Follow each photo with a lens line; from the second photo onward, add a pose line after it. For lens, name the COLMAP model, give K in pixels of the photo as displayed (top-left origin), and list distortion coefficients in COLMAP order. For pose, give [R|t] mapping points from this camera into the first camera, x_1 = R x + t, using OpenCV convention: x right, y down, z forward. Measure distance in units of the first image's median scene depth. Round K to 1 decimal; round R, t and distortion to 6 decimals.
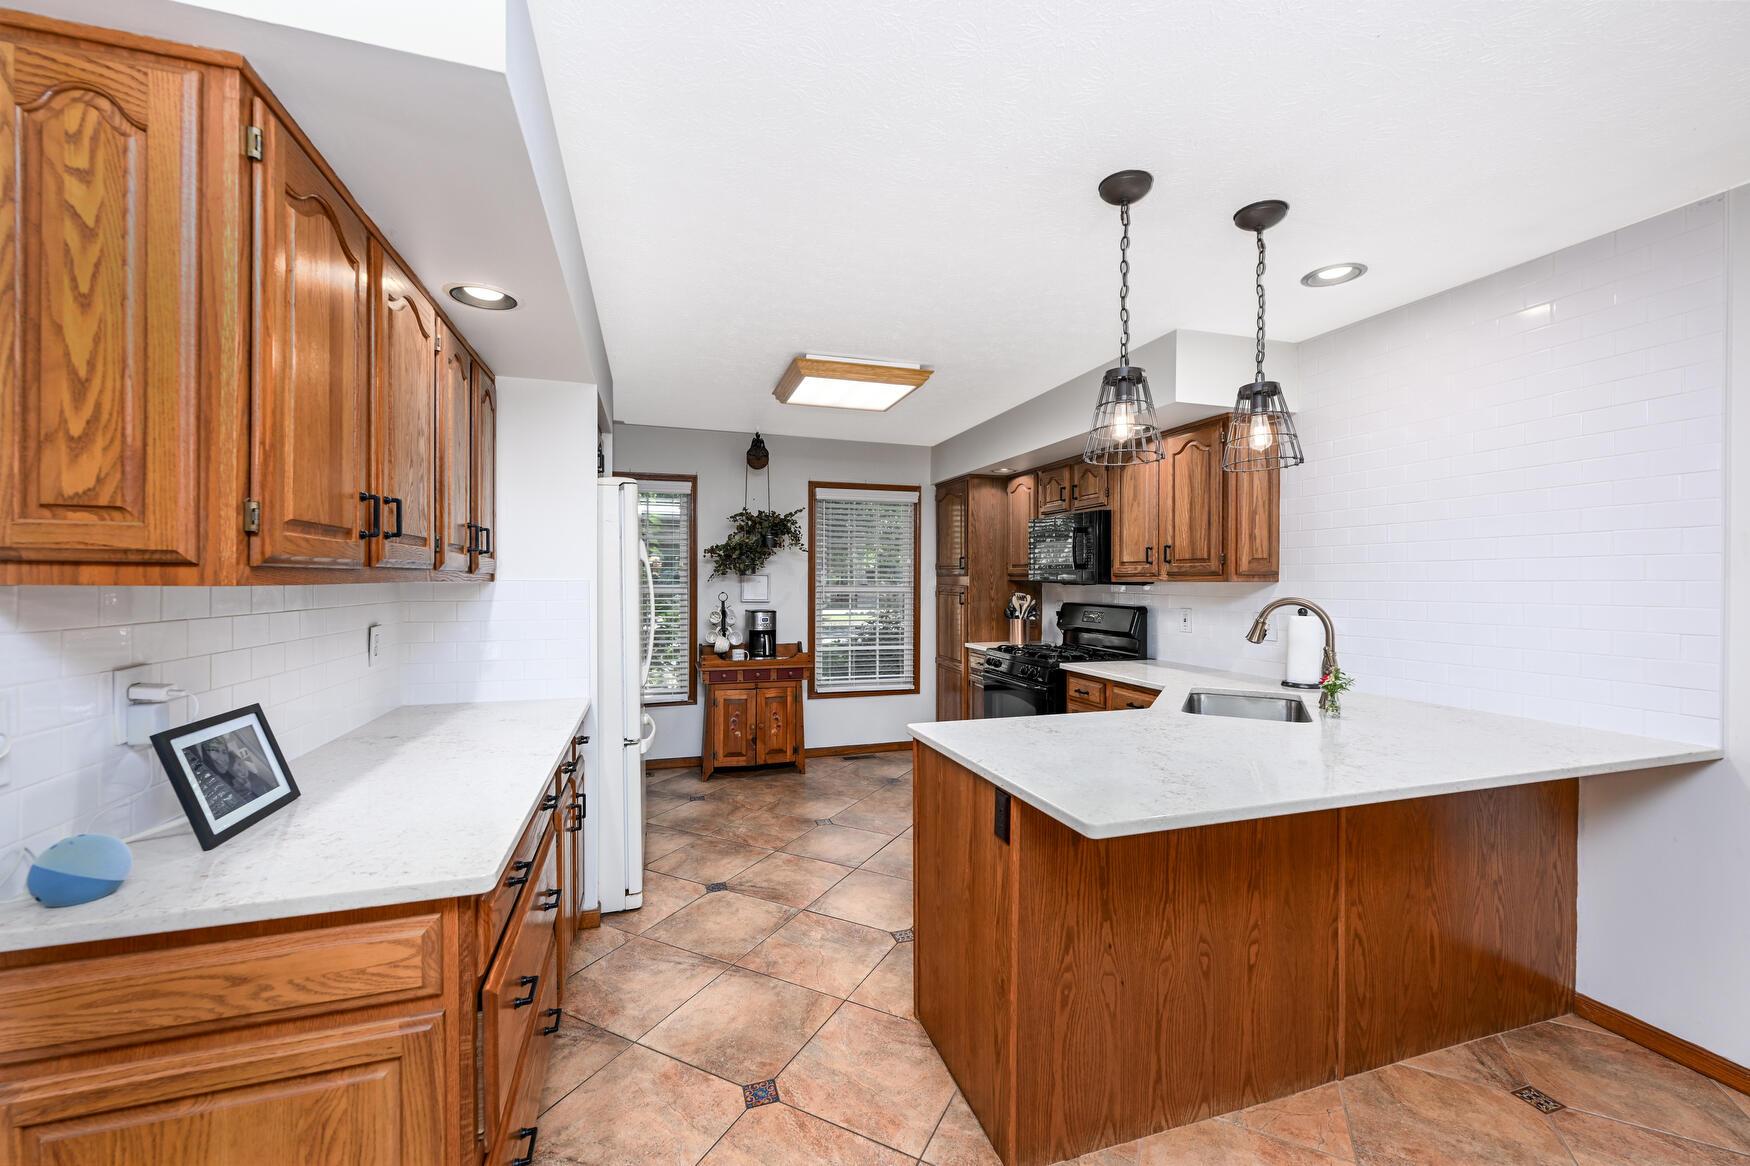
lens RADIAL K [[694.8, 0, 883.1], [0, 694.8, 583.8], [0, 0, 1]] dist [-0.001437, -0.000345]
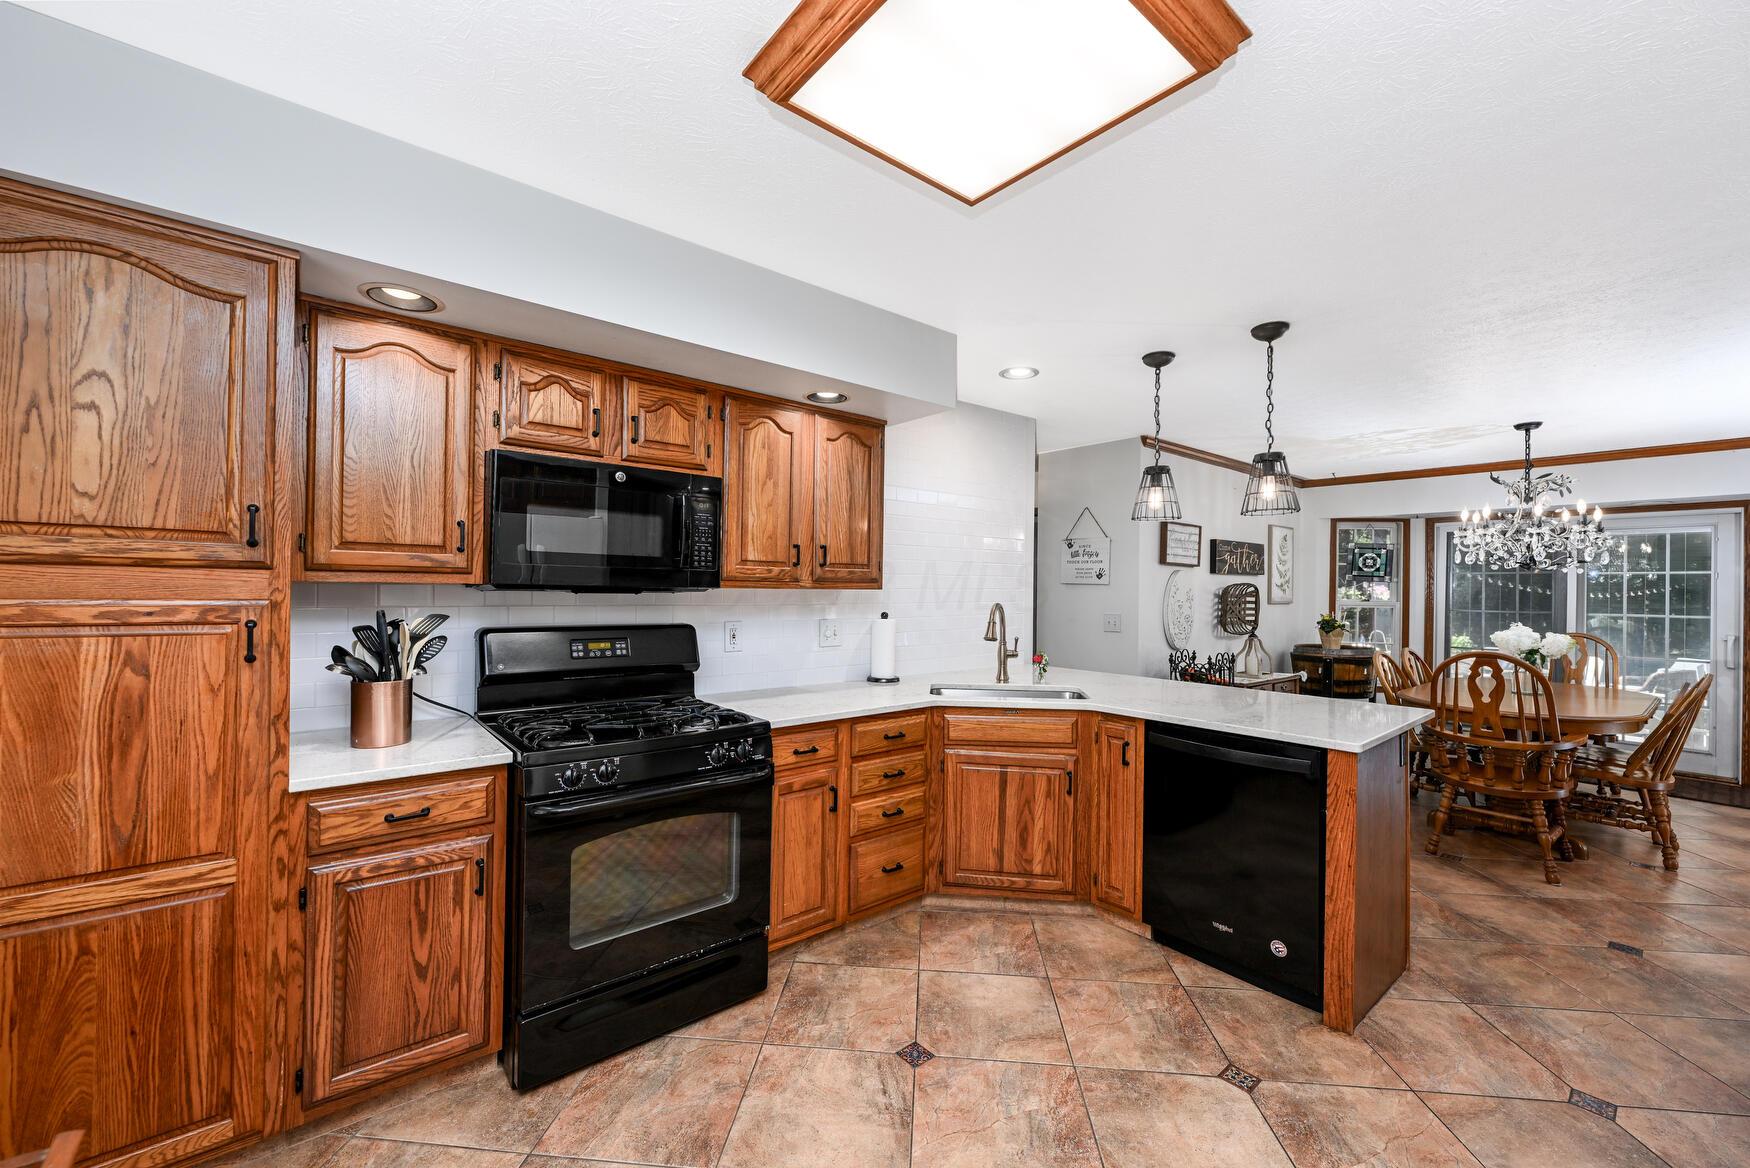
lens RADIAL K [[694.8, 0, 871.0], [0, 694.8, 594.4], [0, 0, 1]] dist [-0.001437, -0.000345]
pose [[-0.371670, -0.004460, 0.928354, -0.380793], [-0.005350, 0.999982, 0.002662, 0.001128], [-0.928349, -0.003978, -0.371688, 1.248806]]
